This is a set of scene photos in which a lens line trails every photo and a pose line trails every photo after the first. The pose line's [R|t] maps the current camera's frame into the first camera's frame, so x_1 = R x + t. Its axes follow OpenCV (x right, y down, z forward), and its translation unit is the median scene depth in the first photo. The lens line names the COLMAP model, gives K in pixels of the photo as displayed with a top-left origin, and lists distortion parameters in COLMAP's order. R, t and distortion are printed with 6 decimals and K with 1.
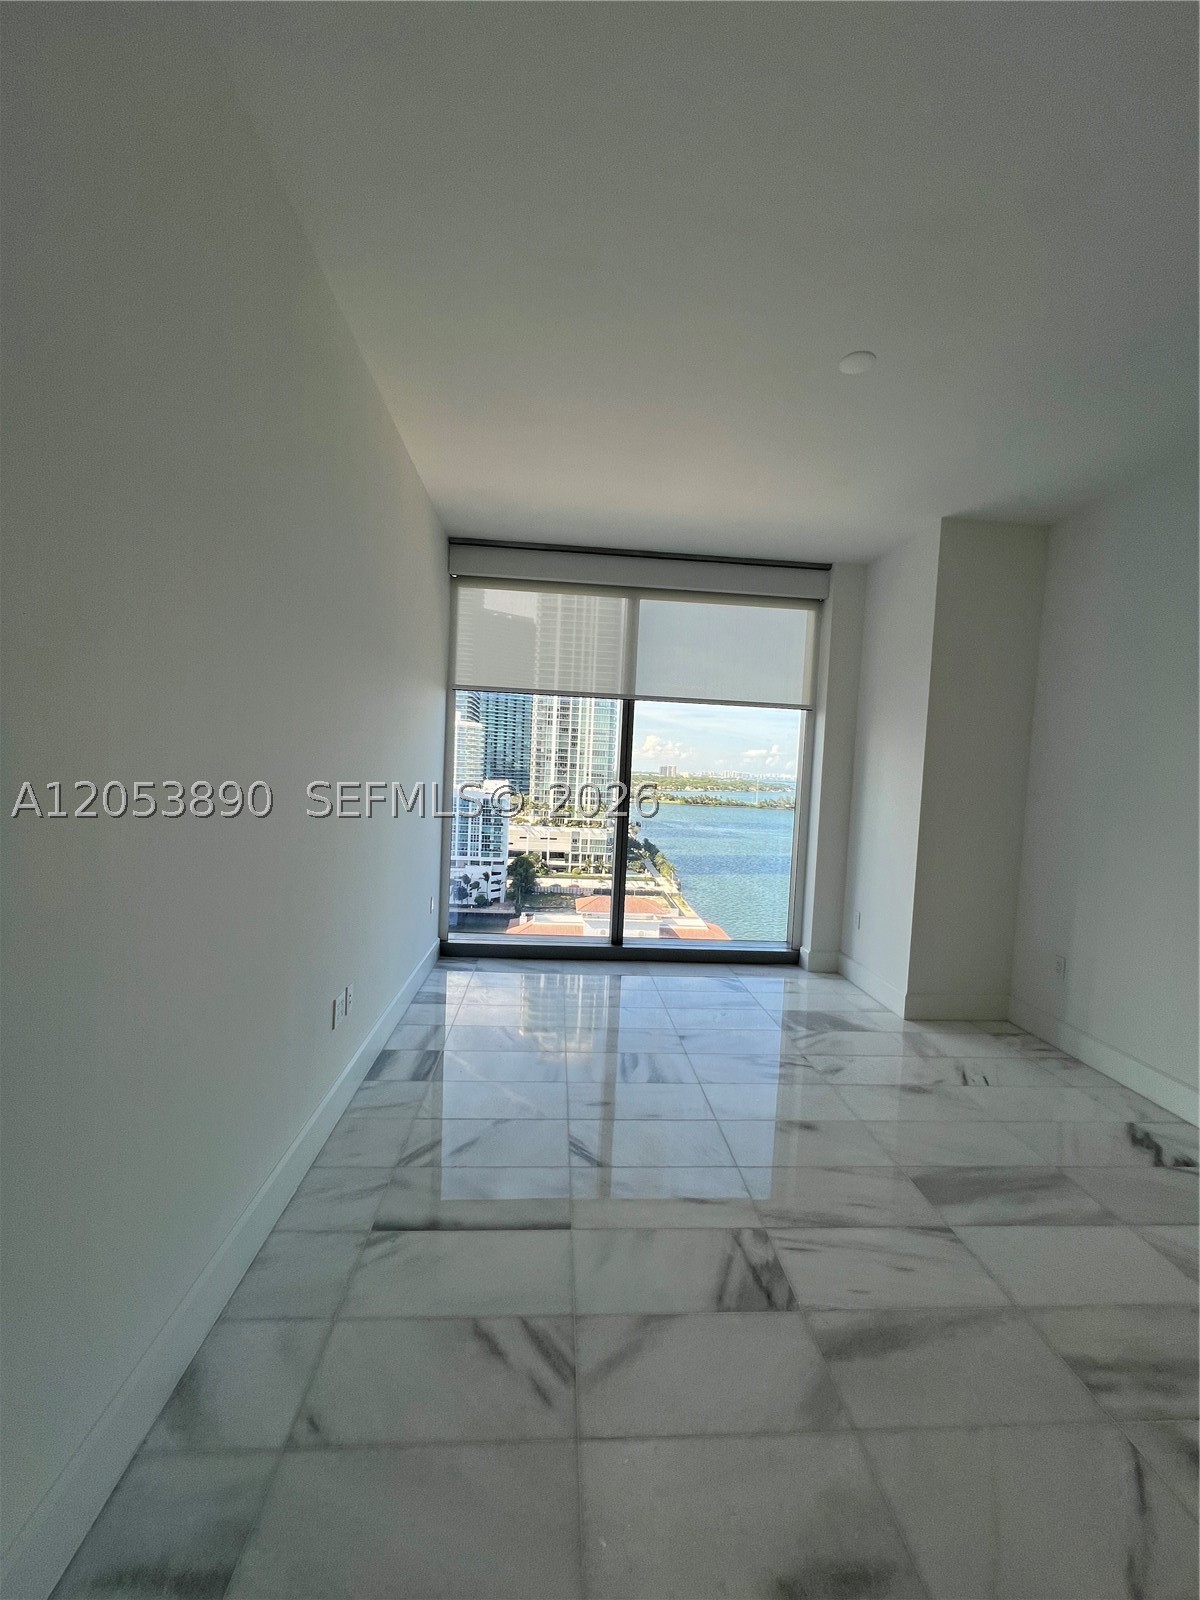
lens RADIAL K [[638.9, 0, 600.9], [0, 638.9, 799.9], [0, 0, 1]] dist [0.000070, 0.000208]
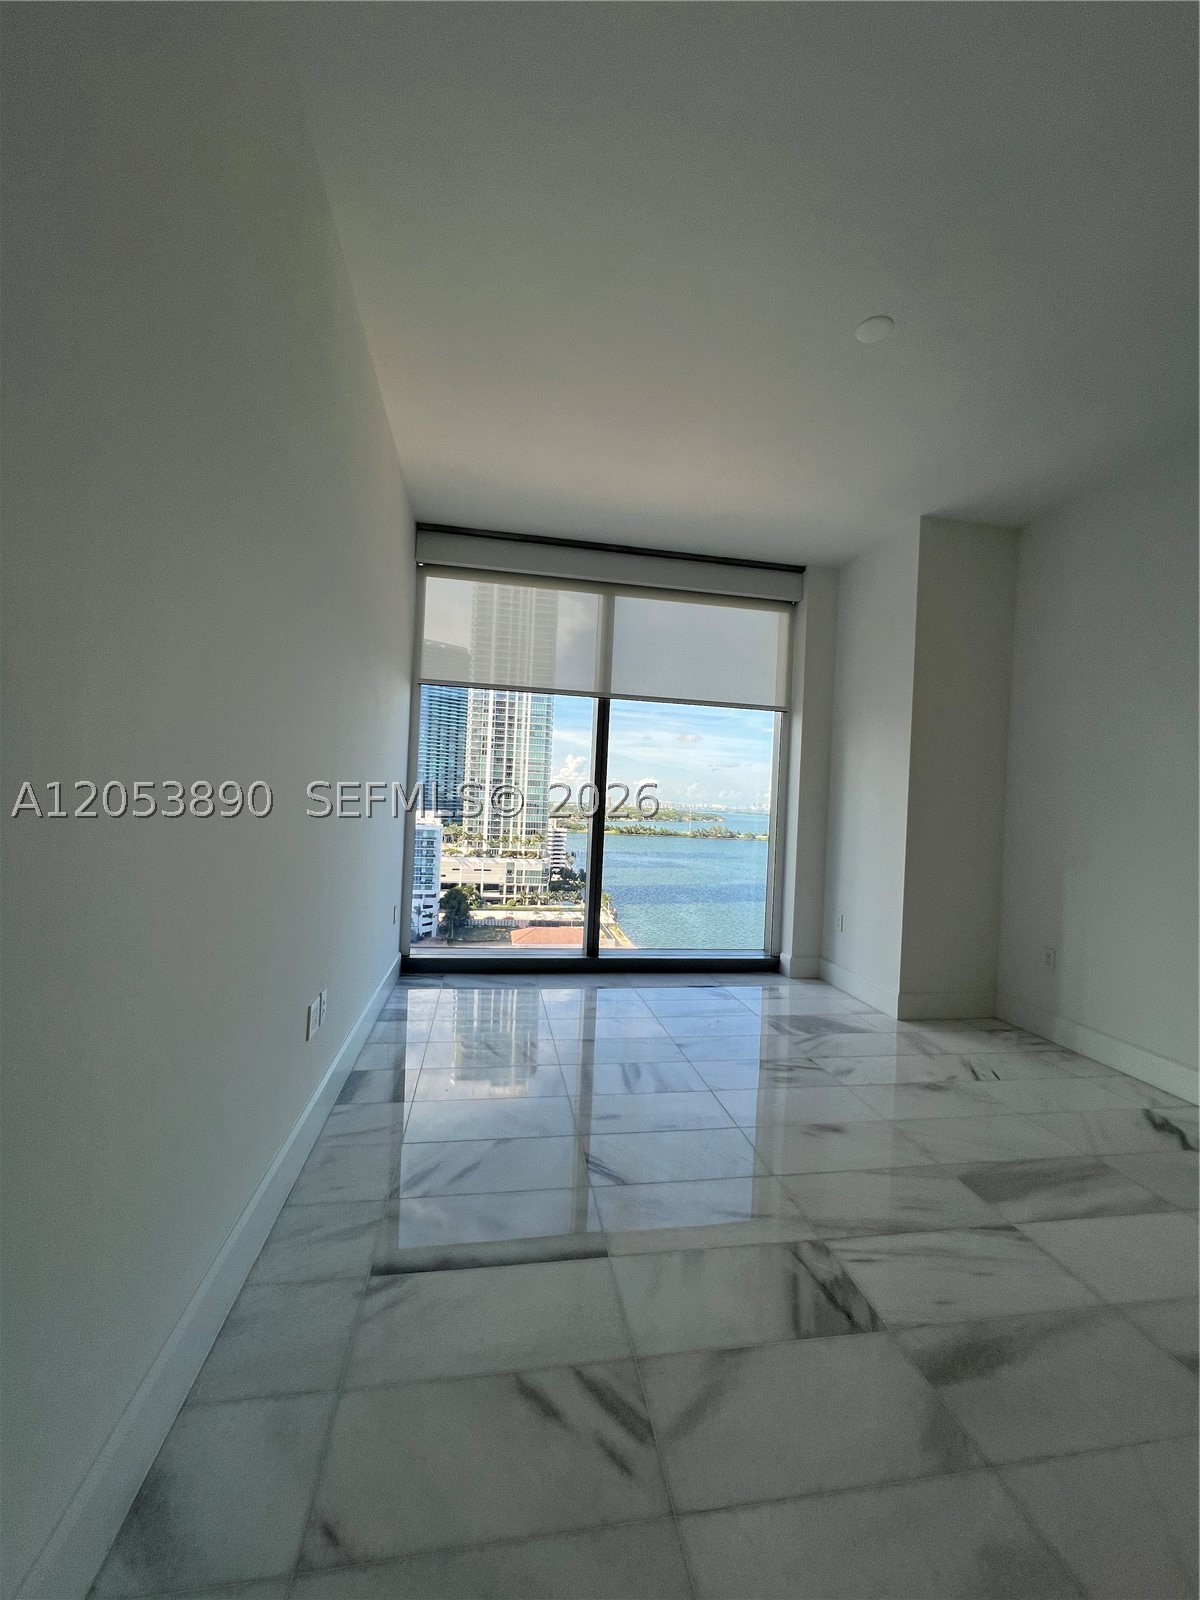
lens RADIAL K [[638.9, 0, 600.9], [0, 638.9, 799.9], [0, 0, 1]] dist [0.000070, 0.000208]
pose [[0.994800, -0.001201, 0.101841, -0.117336], [0.006052, 0.998861, -0.047331, 0.082127], [-0.101668, 0.047701, 0.993674, 0.098363]]
